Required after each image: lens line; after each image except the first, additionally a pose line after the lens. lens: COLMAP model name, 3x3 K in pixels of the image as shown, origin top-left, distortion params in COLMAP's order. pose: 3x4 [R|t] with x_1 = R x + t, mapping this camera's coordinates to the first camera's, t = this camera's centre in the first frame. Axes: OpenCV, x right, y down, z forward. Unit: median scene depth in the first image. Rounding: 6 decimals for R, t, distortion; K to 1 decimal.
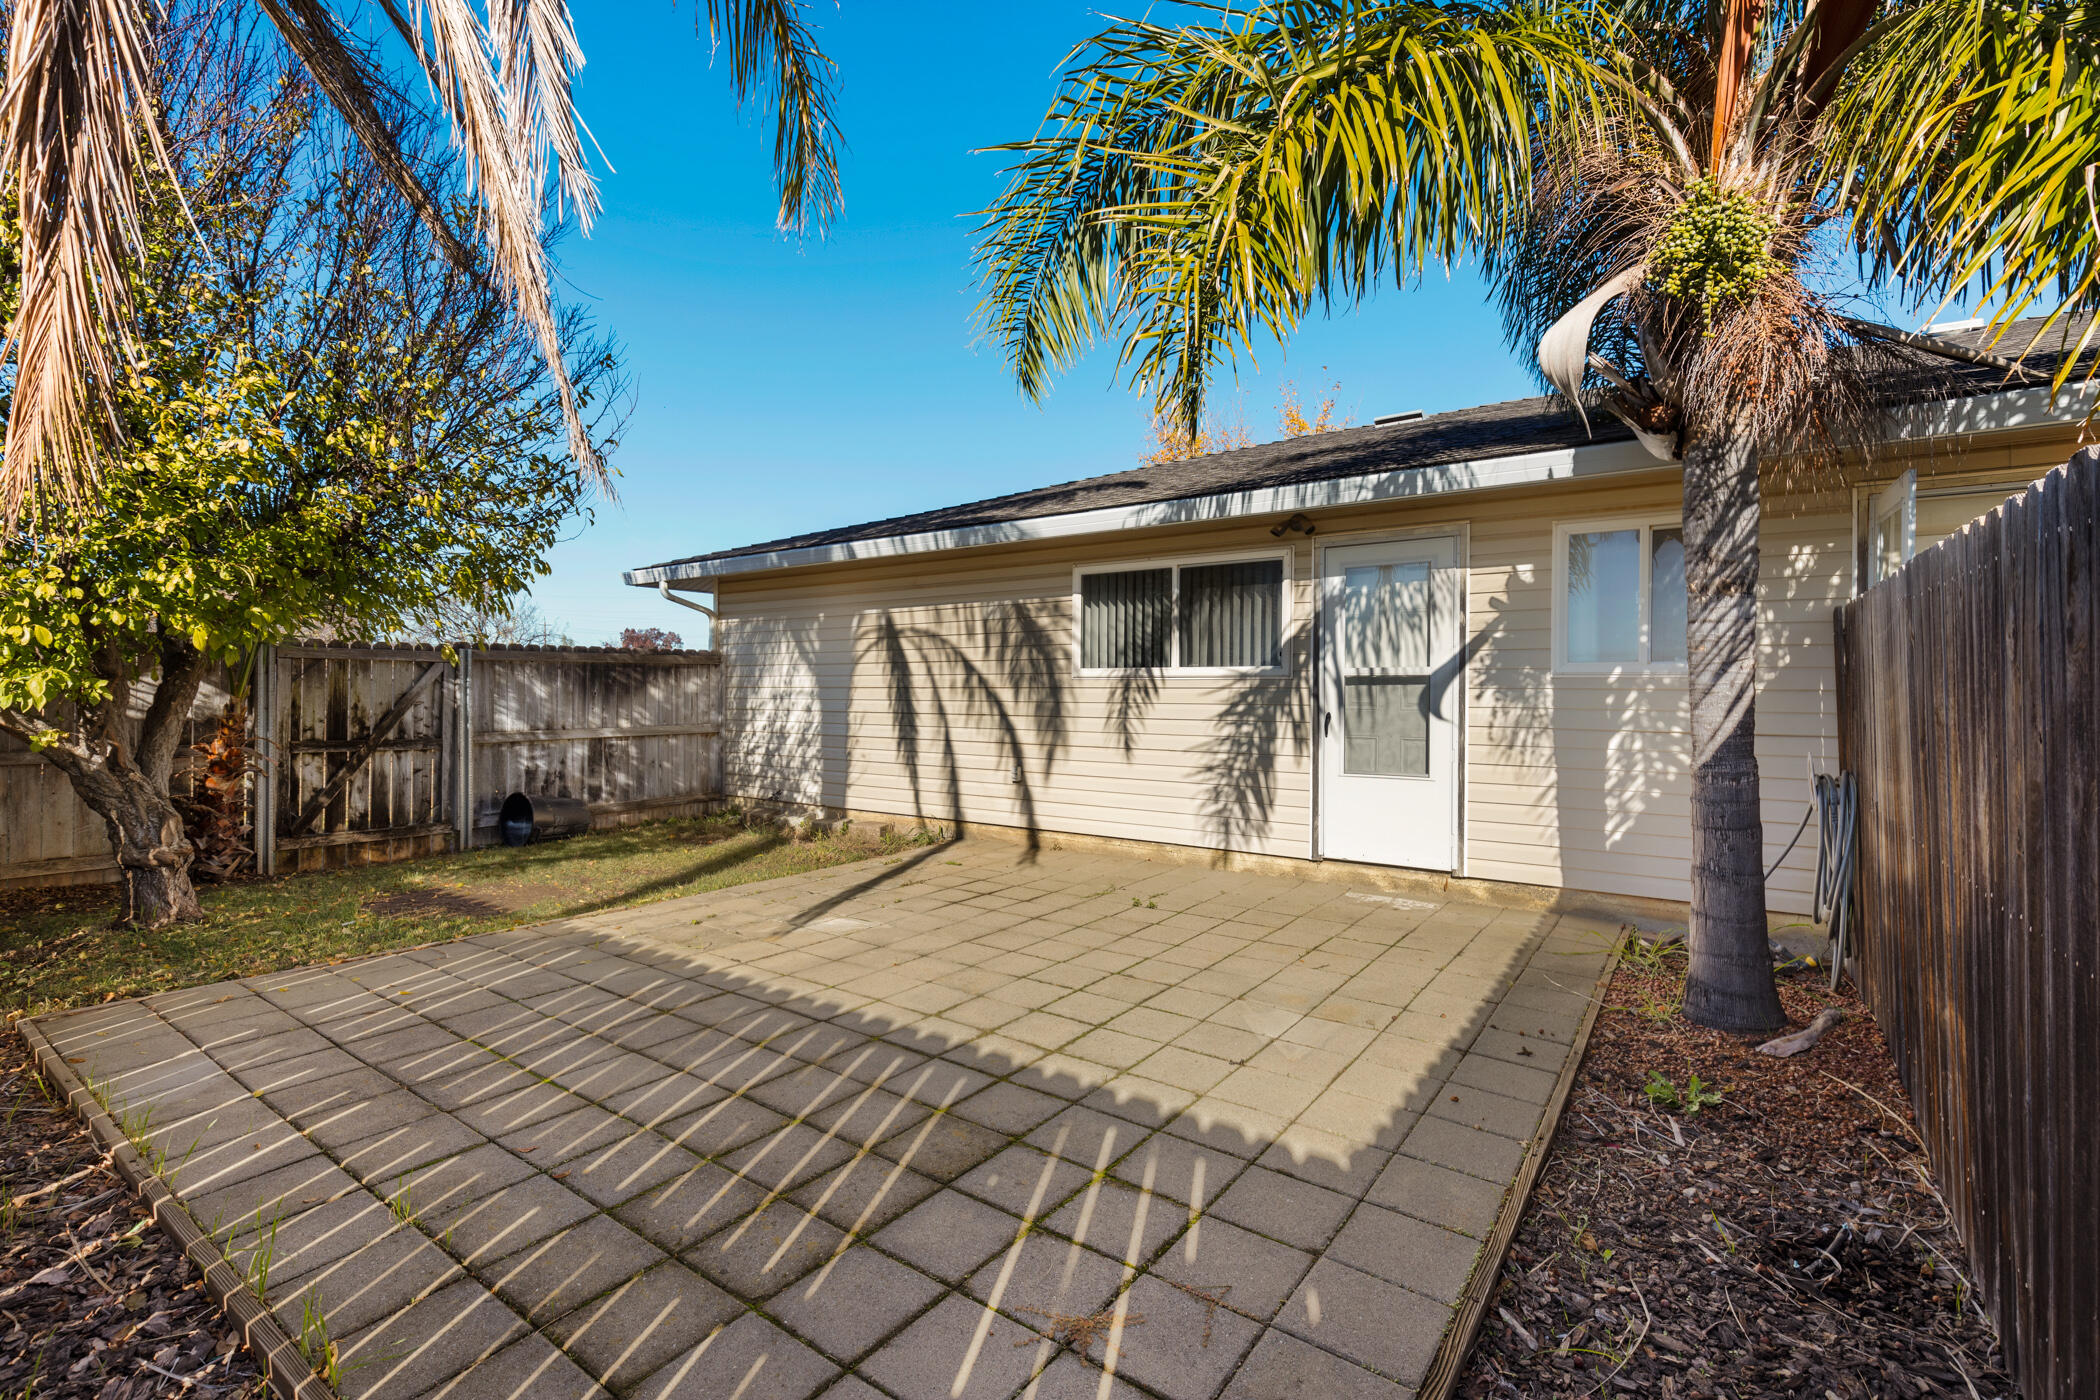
lens RADIAL K [[948.0, 0, 1042.1], [0, 948.0, 686.4], [0, 0, 1]] dist [0.008126, -0.001446]
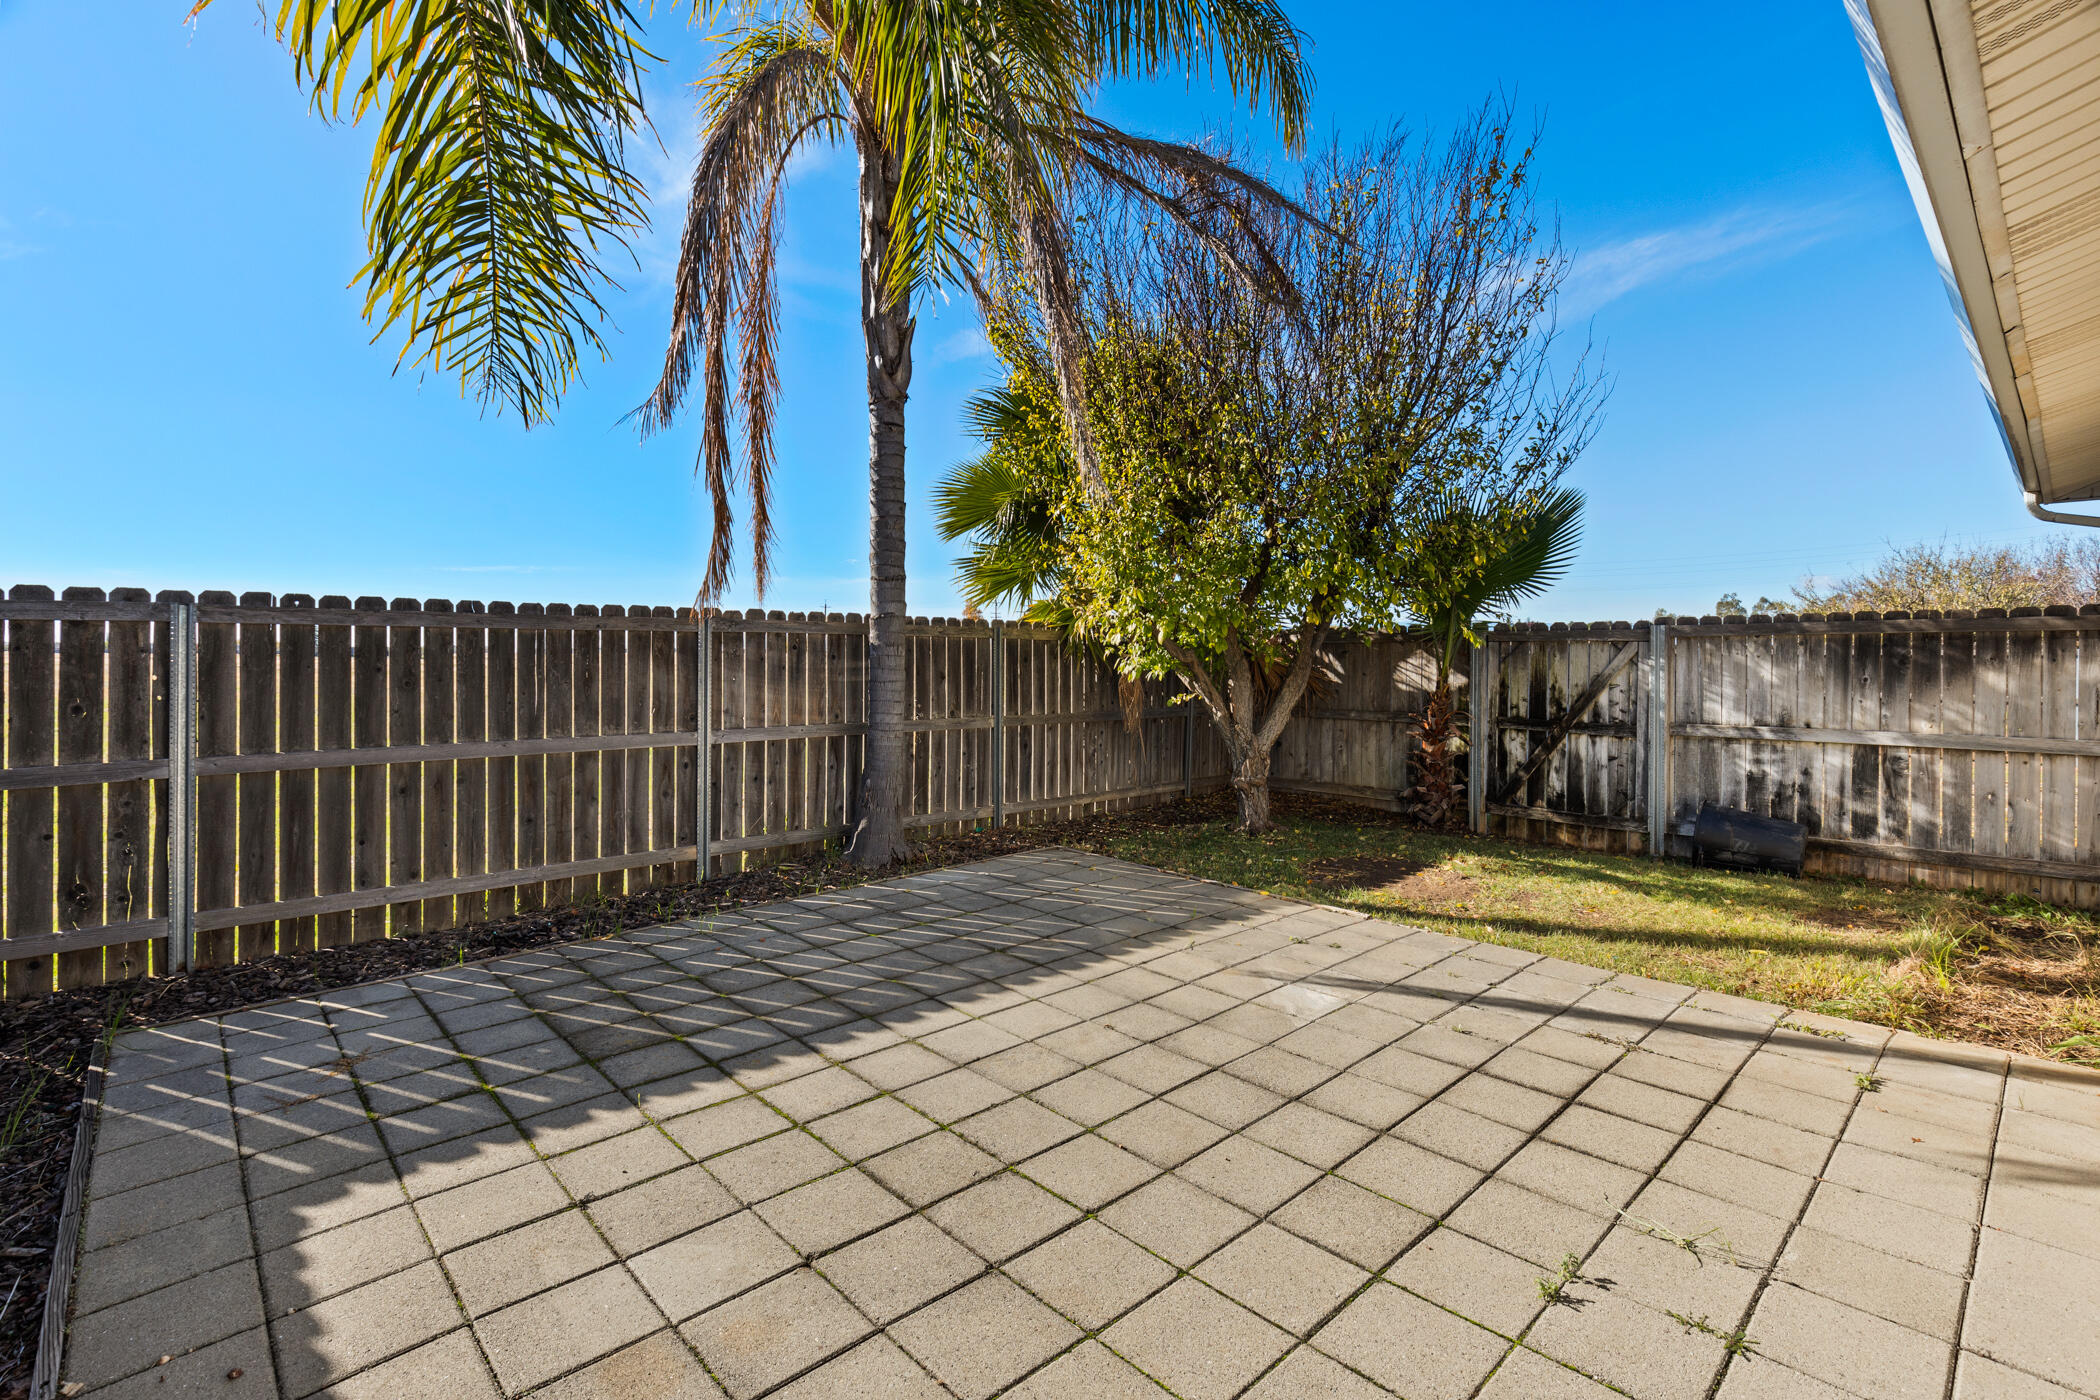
lens RADIAL K [[948.0, 0, 1043.3], [0, 948.0, 678.2], [0, 0, 1]] dist [0.008126, -0.001446]
pose [[-0.188087, 0.017980, -0.981988, 0.391607], [-0.000798, 0.999829, 0.018459, -0.007069], [0.982152, 0.004256, -0.188041, 0.684418]]
